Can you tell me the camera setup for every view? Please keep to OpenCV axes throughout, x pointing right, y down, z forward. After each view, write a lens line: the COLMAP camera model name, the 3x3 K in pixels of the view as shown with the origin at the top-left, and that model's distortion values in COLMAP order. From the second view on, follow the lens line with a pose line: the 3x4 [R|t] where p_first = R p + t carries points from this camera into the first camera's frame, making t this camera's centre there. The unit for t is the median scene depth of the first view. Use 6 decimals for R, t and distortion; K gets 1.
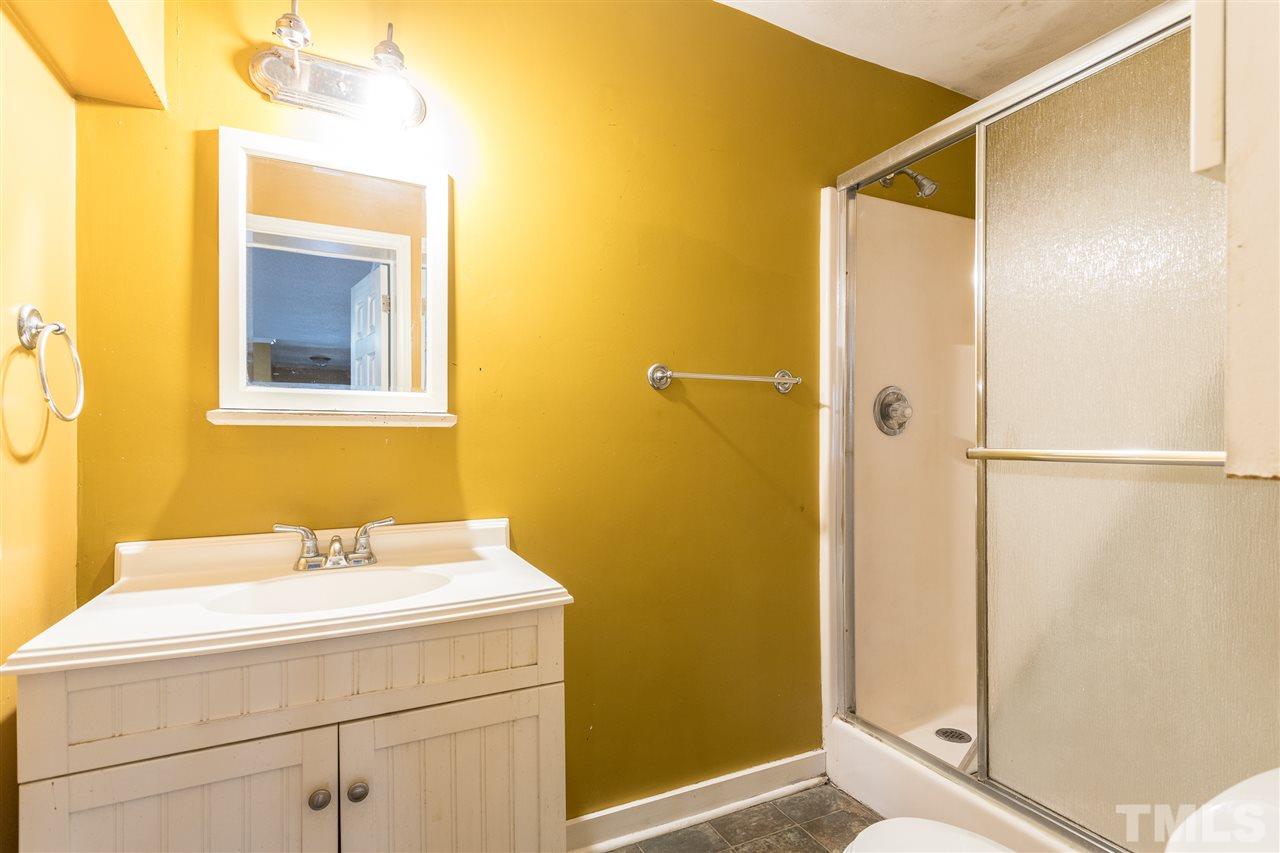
lens RADIAL K [[615.2, 0, 643.4], [0, 615.2, 430.7], [0, 0, 1]] dist [0.003610, -0.000721]
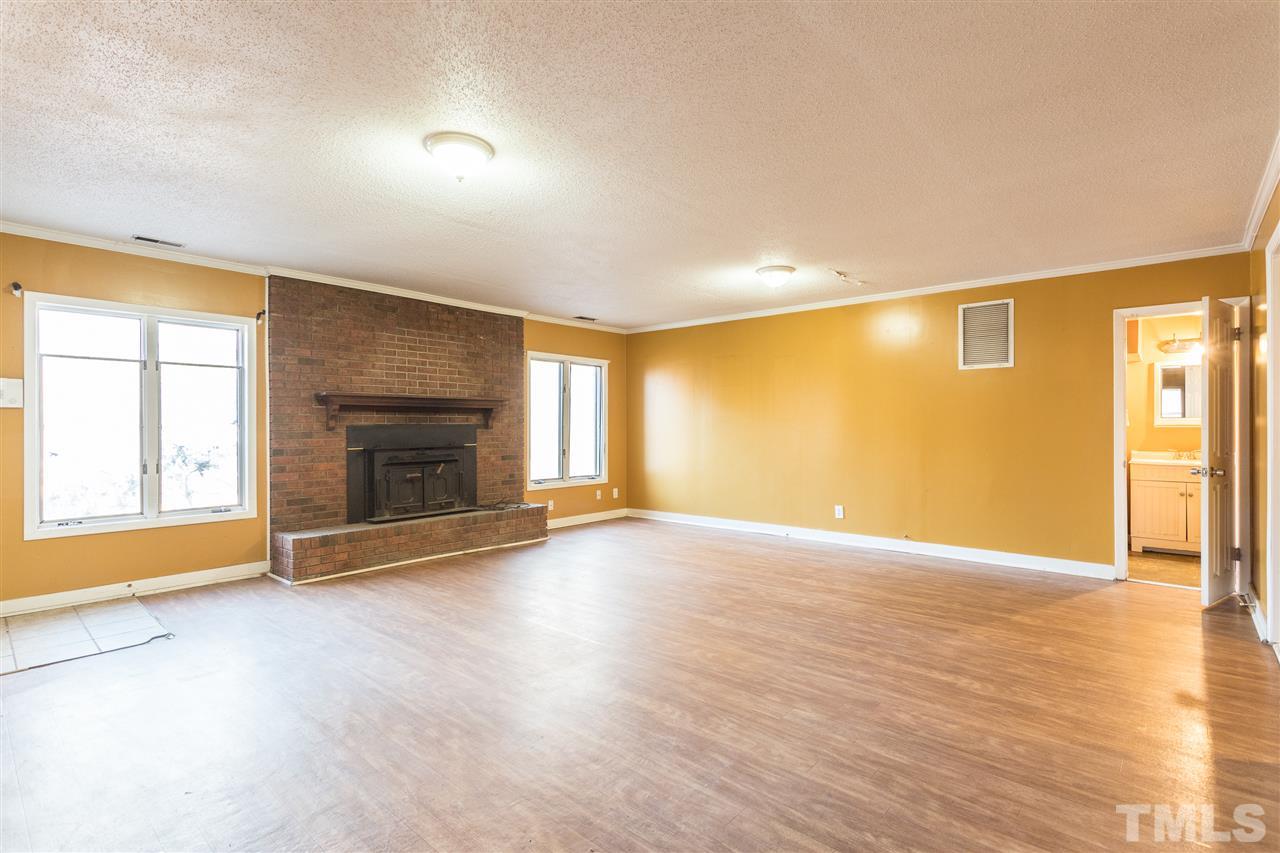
lens RADIAL K [[615.2, 0, 645.2], [0, 615.2, 422.2], [0, 0, 1]] dist [0.003610, -0.000721]
pose [[0.384691, -0.004163, -0.923036, 2.120357], [0.003366, 0.999990, -0.003107, -0.037062], [0.923039, -0.001912, 0.384701, -4.328299]]
